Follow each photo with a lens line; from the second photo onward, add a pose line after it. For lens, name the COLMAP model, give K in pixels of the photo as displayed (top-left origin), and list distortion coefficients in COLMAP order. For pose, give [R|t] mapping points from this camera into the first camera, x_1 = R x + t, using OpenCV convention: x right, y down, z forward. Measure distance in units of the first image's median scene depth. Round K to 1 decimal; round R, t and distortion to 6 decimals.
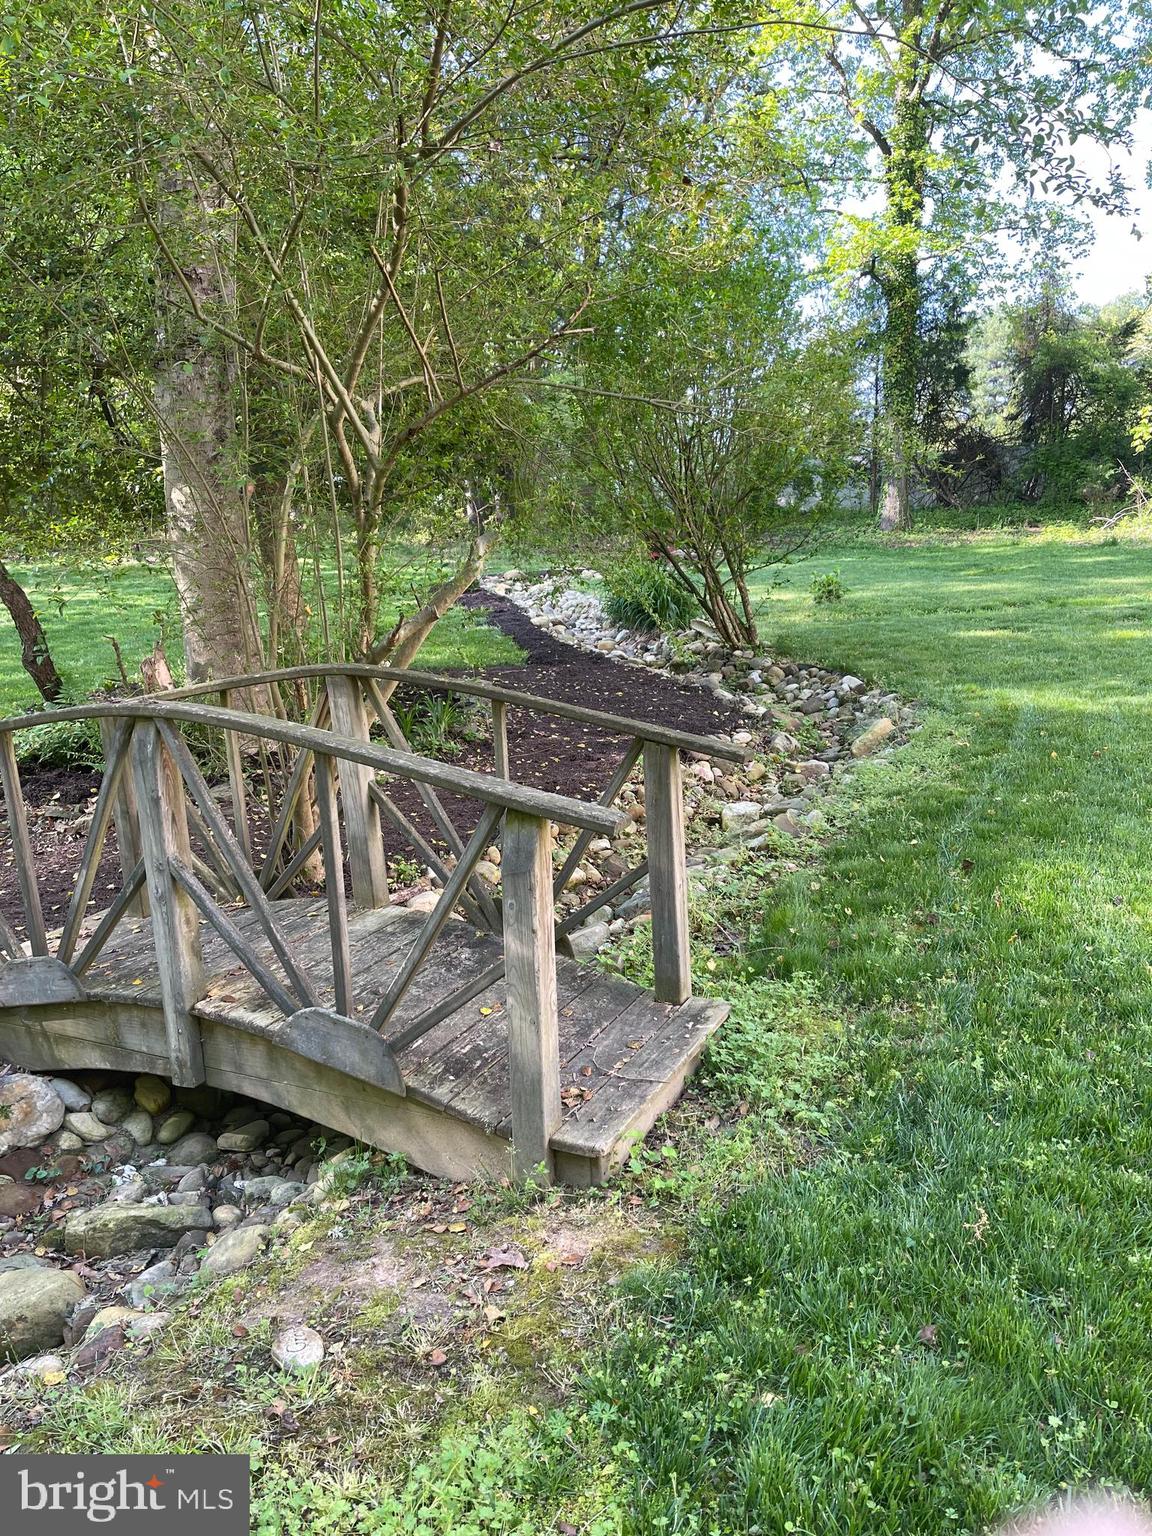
lens RADIAL K [[1133.0, 0, 577.8], [0, 1133.0, 766.3], [0, 0, 1]] dist [0.036194, -0.020150]
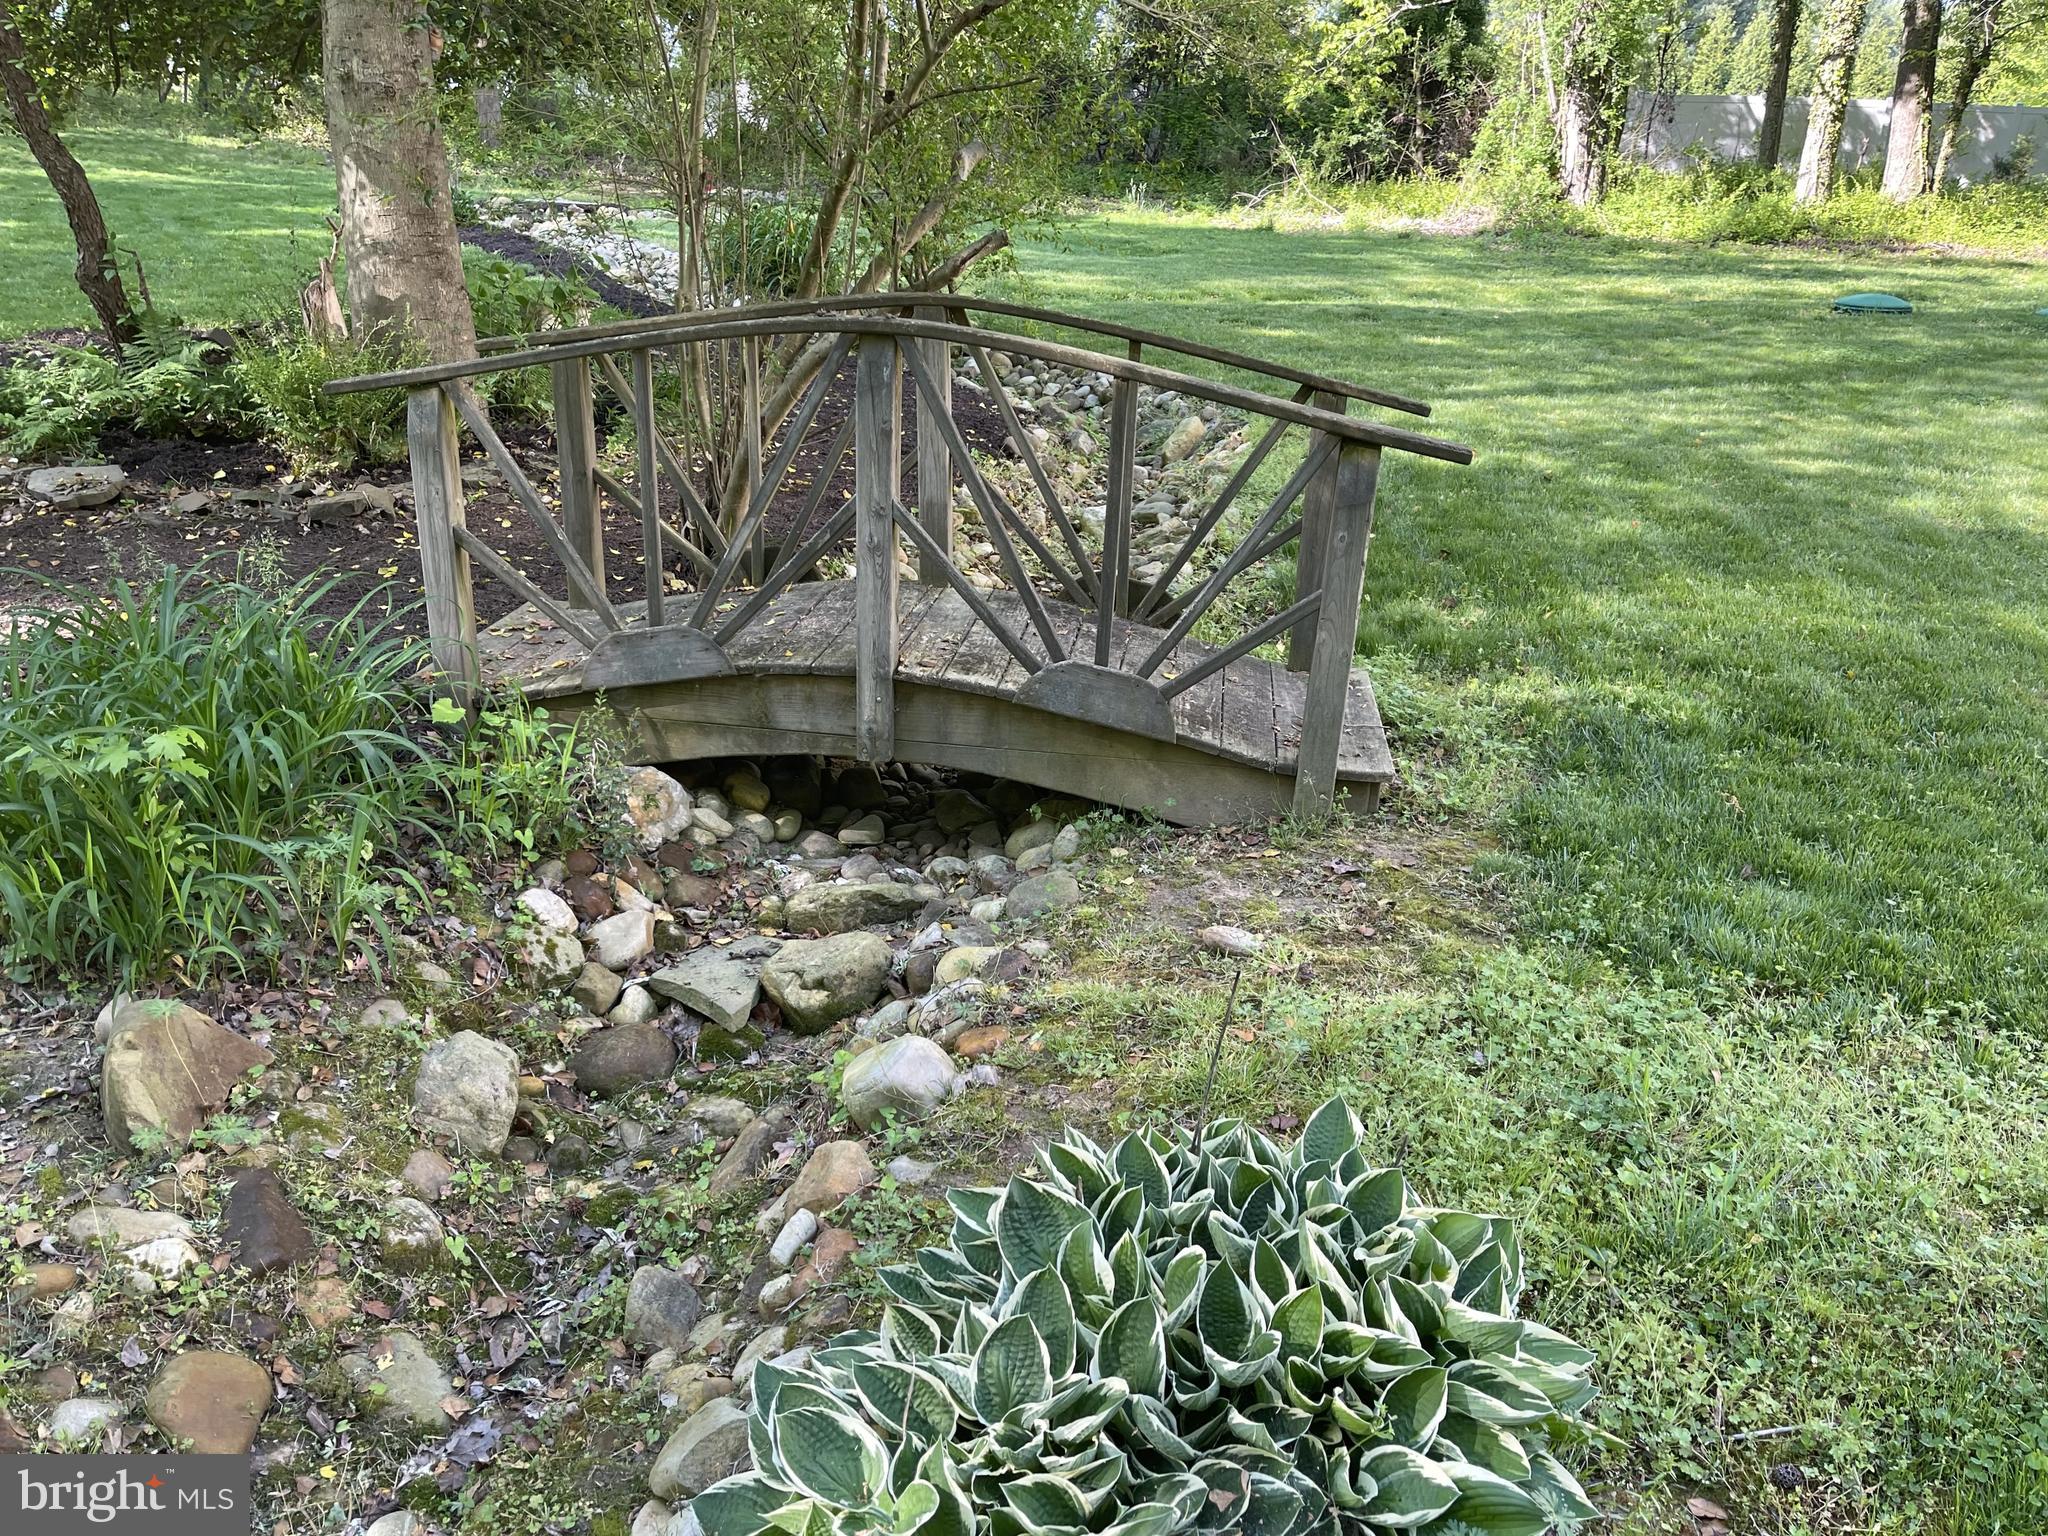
lens RADIAL K [[1510.7, 0, 1020.1], [0, 1510.7, 768.0], [0, 0, 1]] dist [0.036194, -0.020150]
pose [[0.944440, -0.039578, 0.326293, -0.593558], [-0.015749, 0.986134, 0.165199, 0.080651], [-0.328307, -0.161159, 0.930721, -0.151366]]
